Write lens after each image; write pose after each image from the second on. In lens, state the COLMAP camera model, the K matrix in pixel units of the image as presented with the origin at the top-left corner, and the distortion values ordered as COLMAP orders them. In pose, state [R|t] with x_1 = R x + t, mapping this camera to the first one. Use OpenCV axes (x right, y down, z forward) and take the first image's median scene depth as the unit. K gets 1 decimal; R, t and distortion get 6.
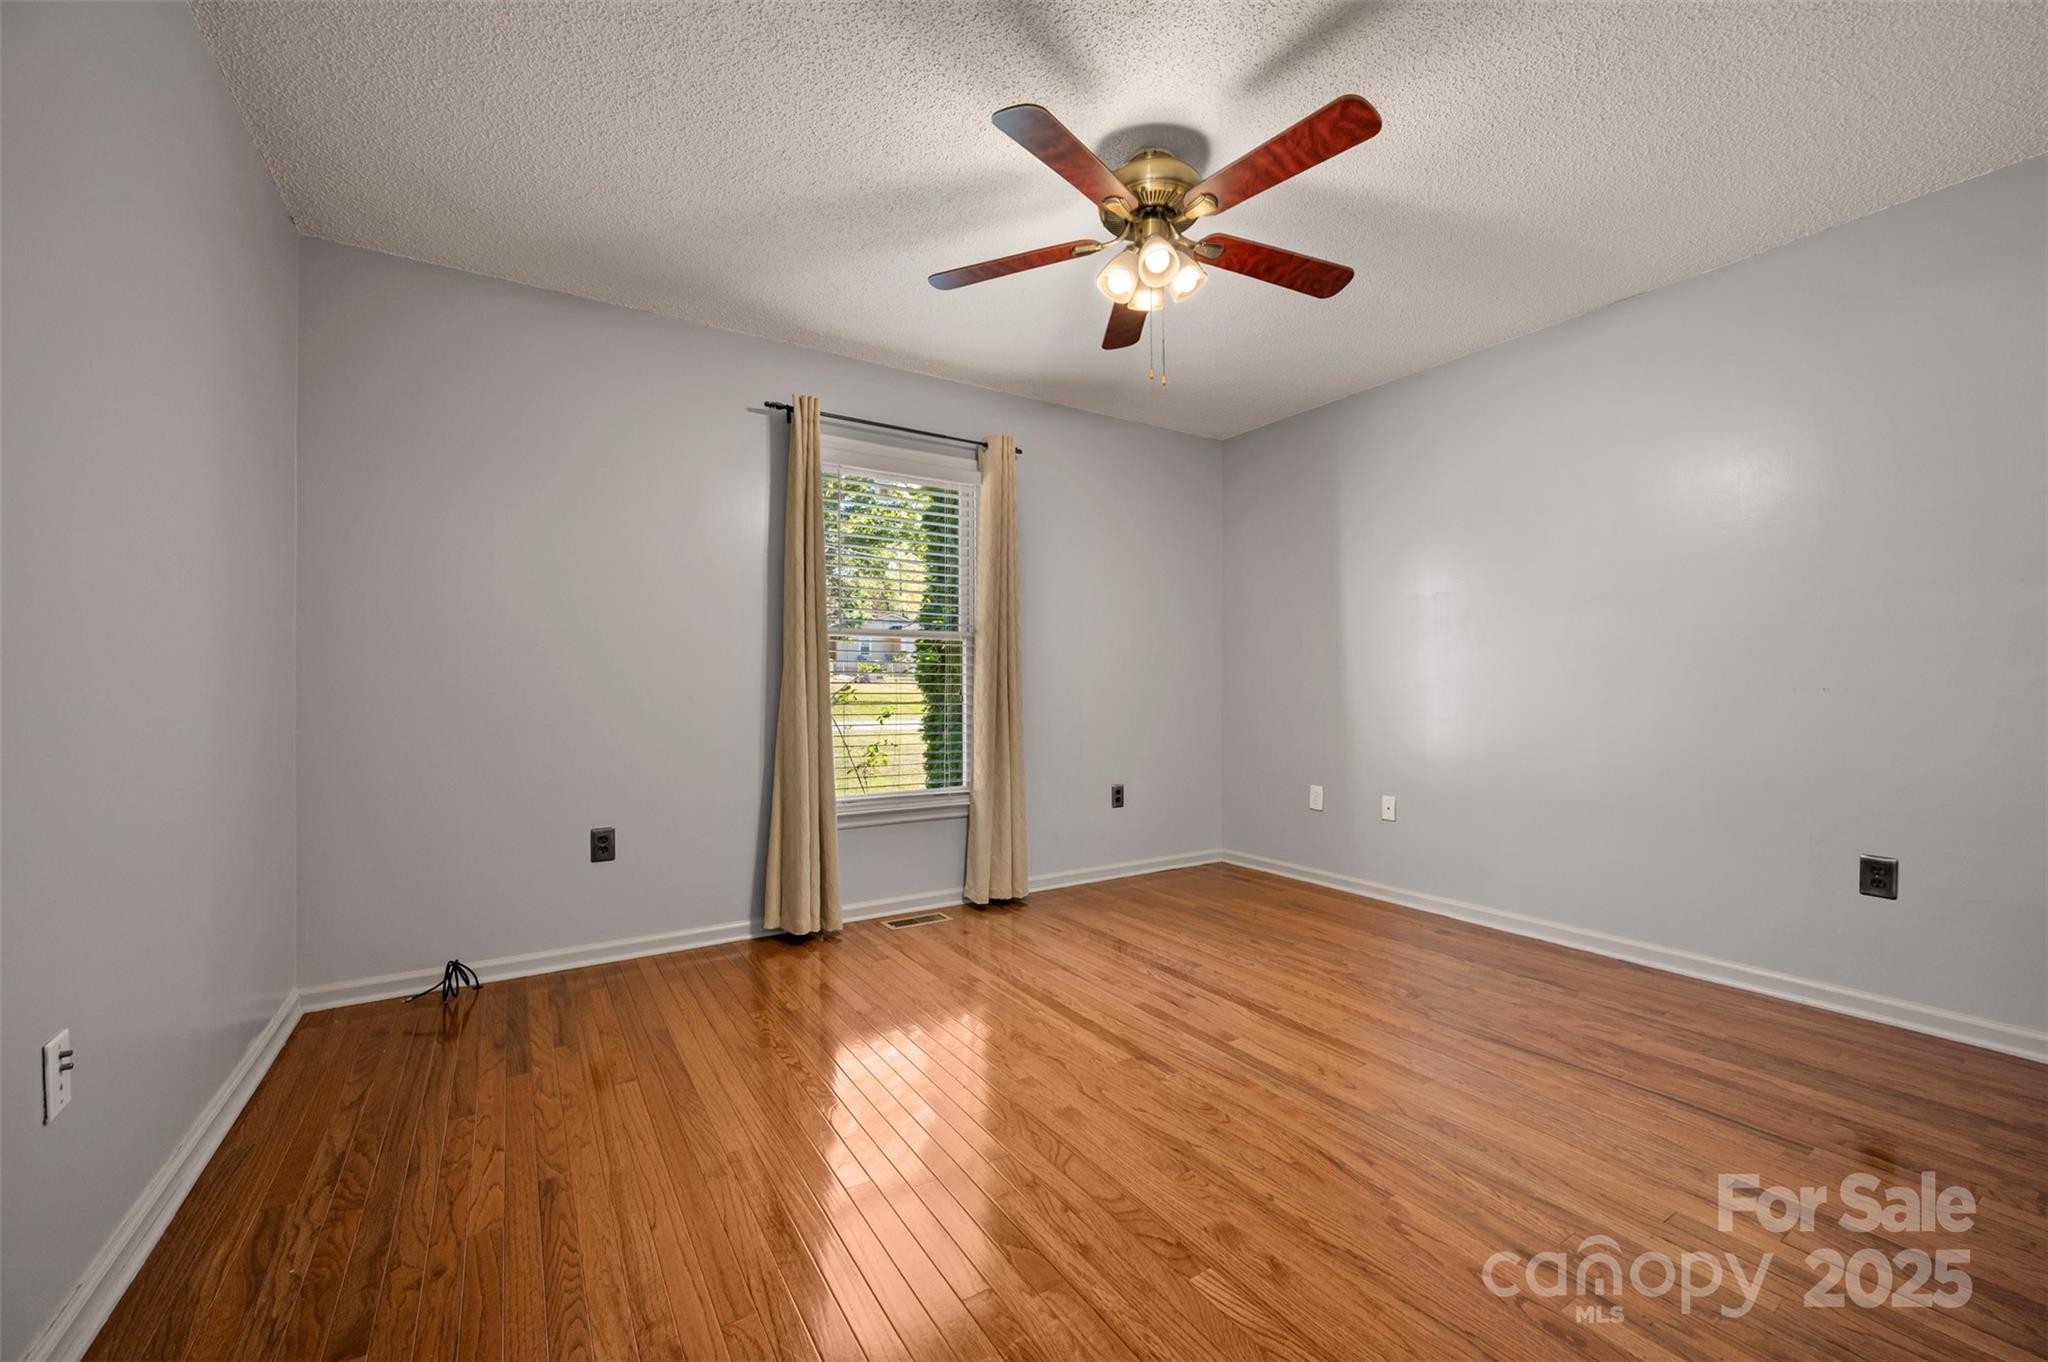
lens RADIAL K [[822.7, 0, 1023.8], [0, 822.7, 687.1], [0, 0, 1]] dist [0.007298, -0.000109]
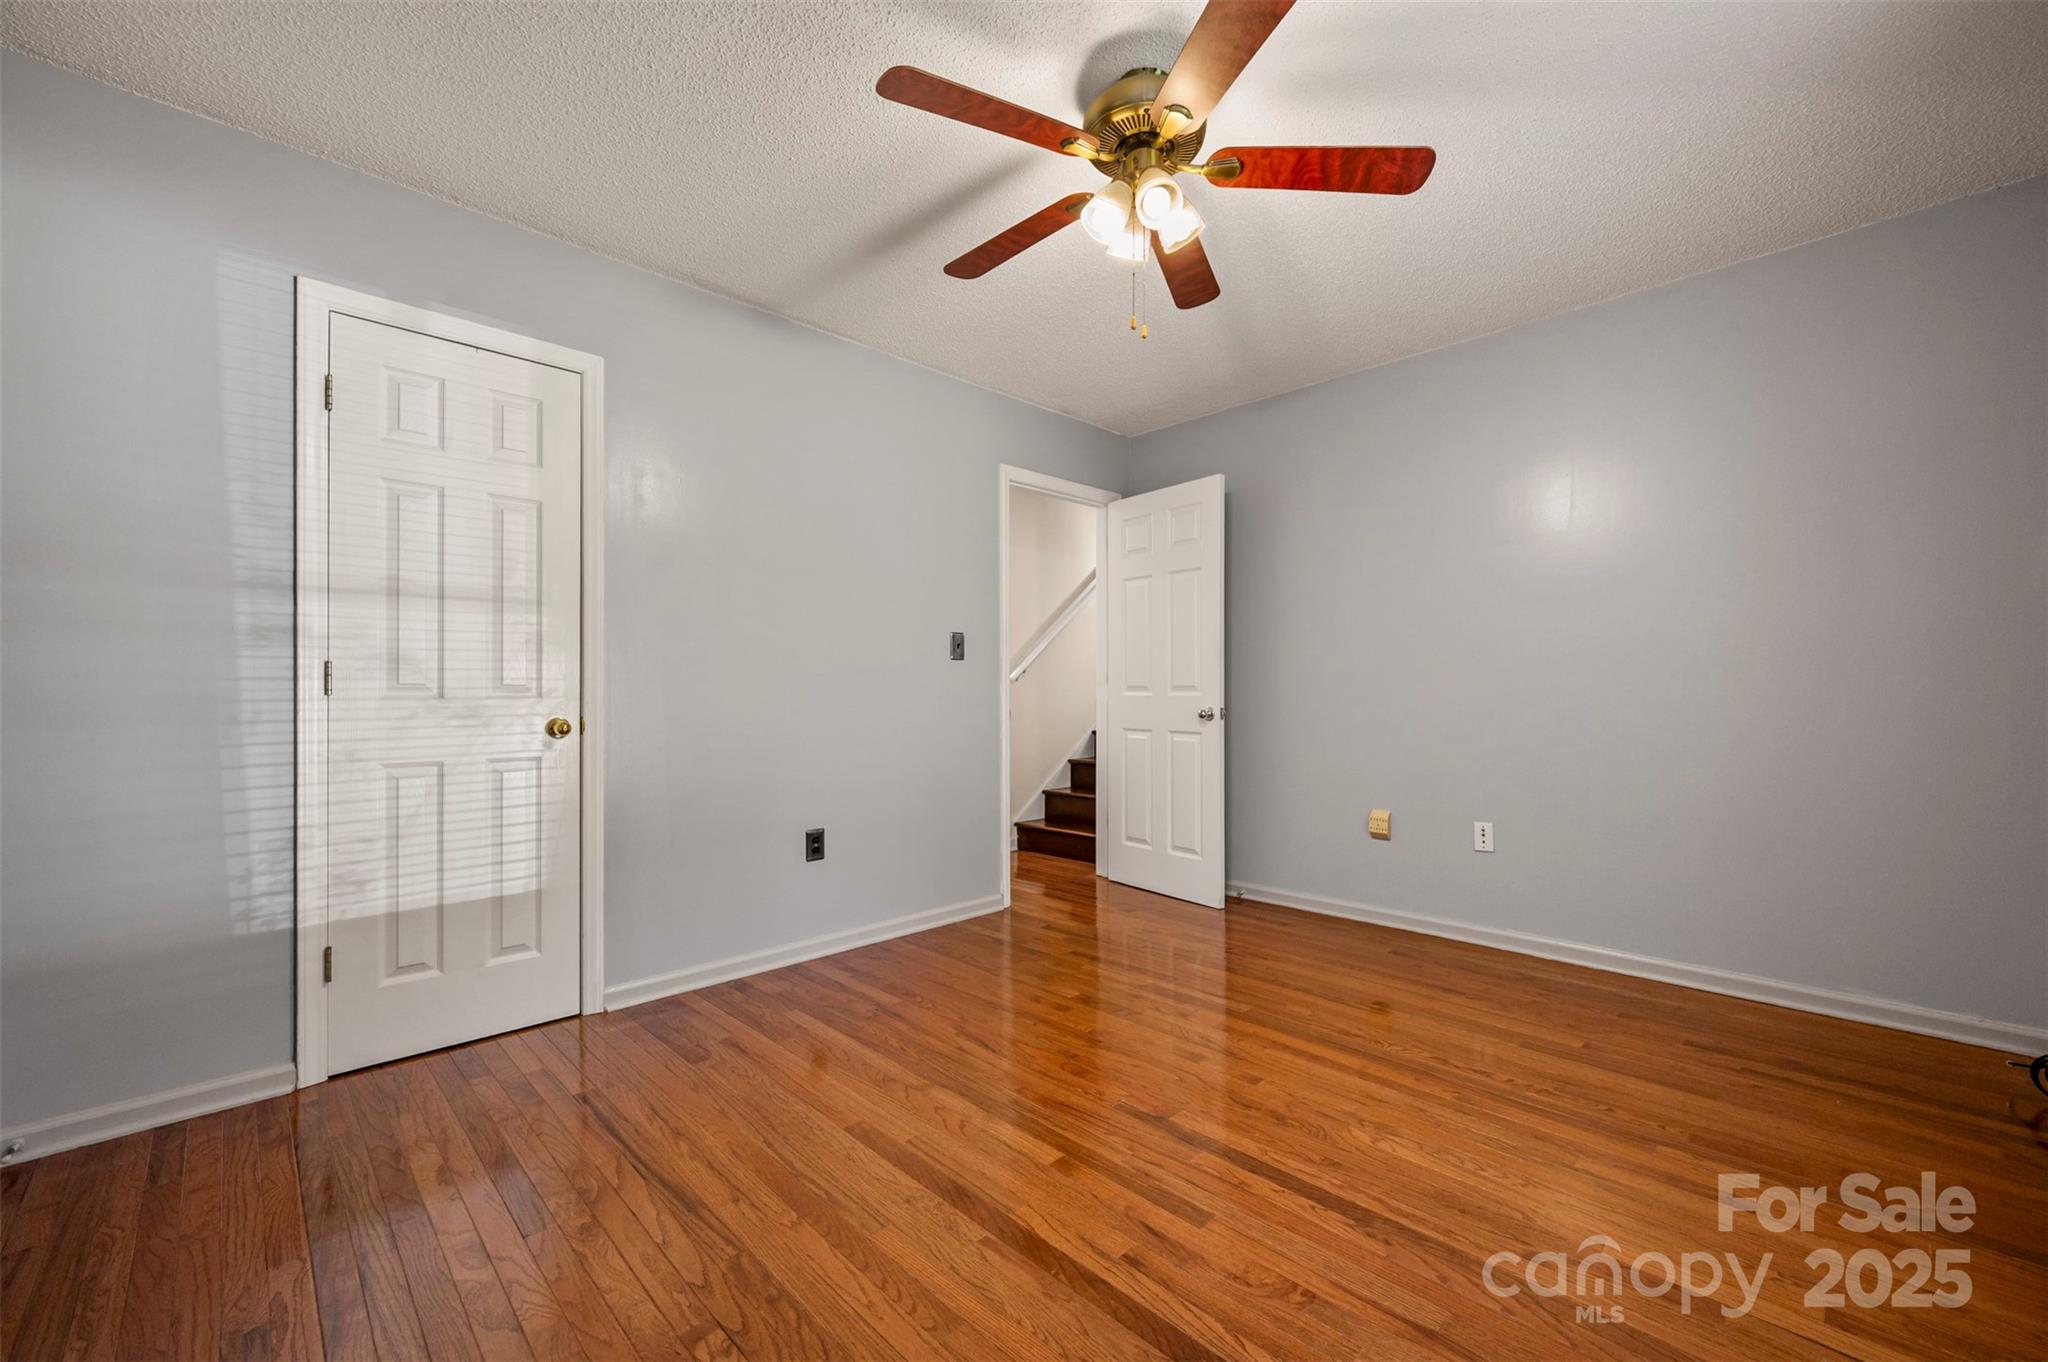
lens RADIAL K [[822.7, 0, 1025.4], [0, 822.7, 686.3], [0, 0, 1]] dist [0.007298, -0.000109]
pose [[-0.978628, 0.002243, -0.205625, 0.443974], [0.003684, 0.999971, -0.006624, -0.004465], [0.205604, -0.007240, -0.978608, 1.763585]]
